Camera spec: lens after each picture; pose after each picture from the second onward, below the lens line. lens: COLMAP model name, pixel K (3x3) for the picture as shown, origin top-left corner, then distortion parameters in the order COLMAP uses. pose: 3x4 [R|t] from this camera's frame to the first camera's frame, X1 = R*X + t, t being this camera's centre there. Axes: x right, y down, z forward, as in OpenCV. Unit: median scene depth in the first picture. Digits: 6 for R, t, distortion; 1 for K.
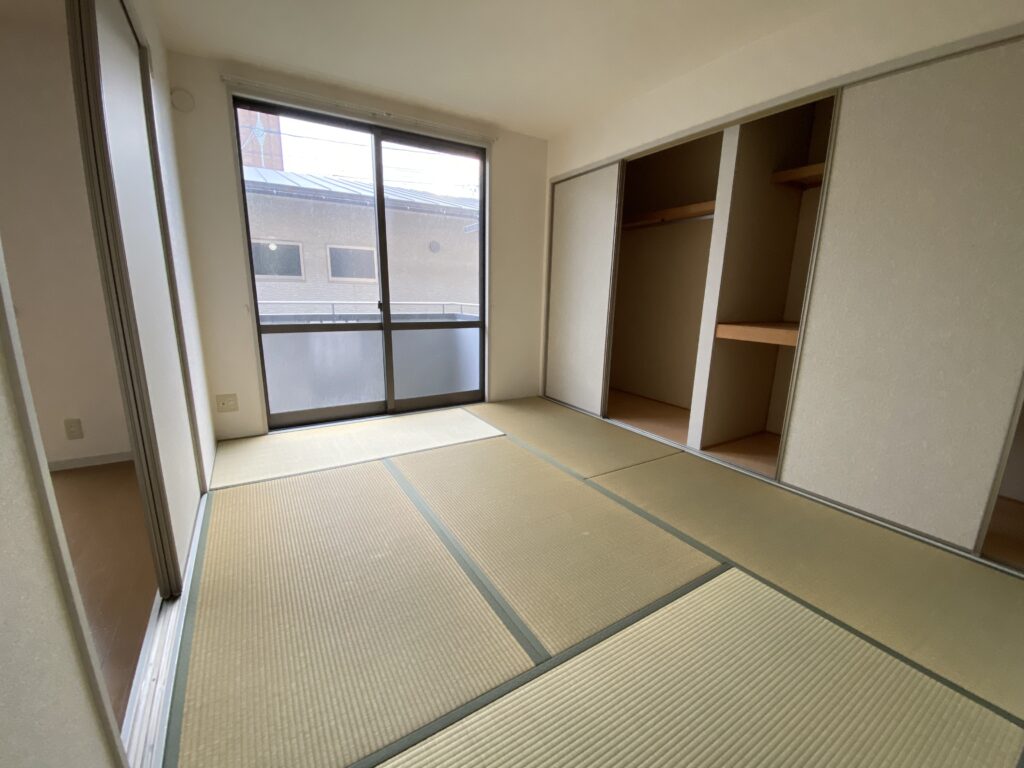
lens RADIAL K [[420.7, 0, 511.3], [0, 420.7, 383.3], [0, 0, 1]] dist [-0.022441, -0.000557]
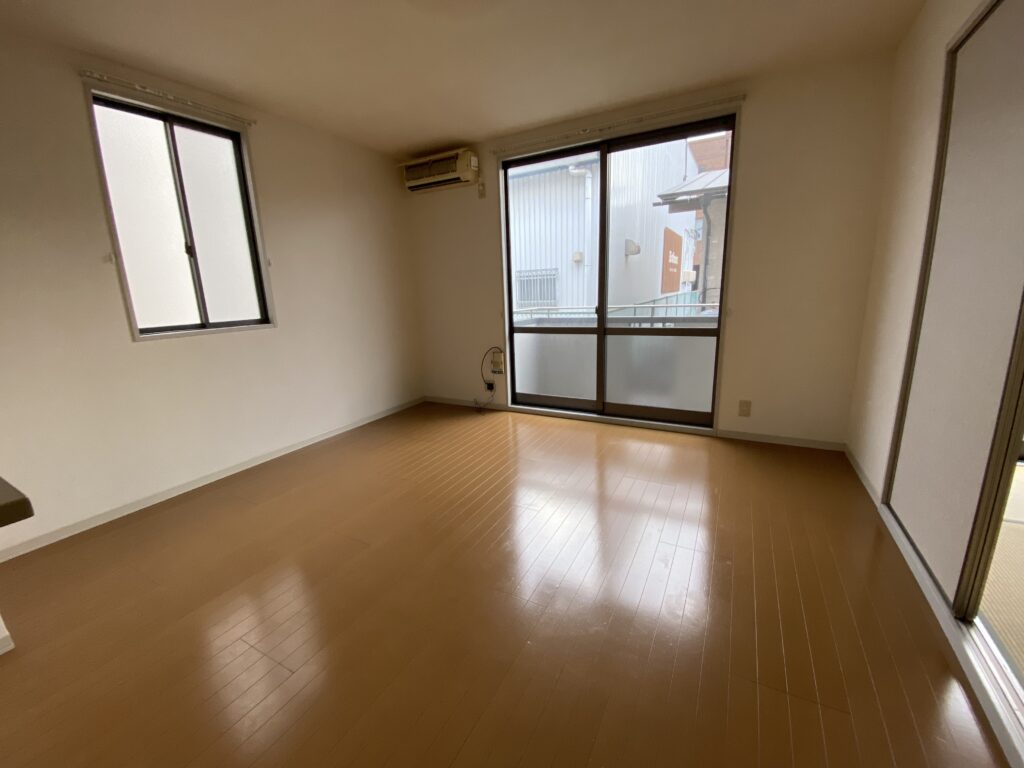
lens RADIAL K [[420.7, 0, 513.1], [0, 420.7, 387.4], [0, 0, 1]] dist [-0.022441, -0.000557]
pose [[0.506823, 0.141652, -0.850332, 0.510178], [-0.136981, 0.987108, 0.082792, -0.051176], [0.851097, 0.074519, 0.519693, 0.274450]]
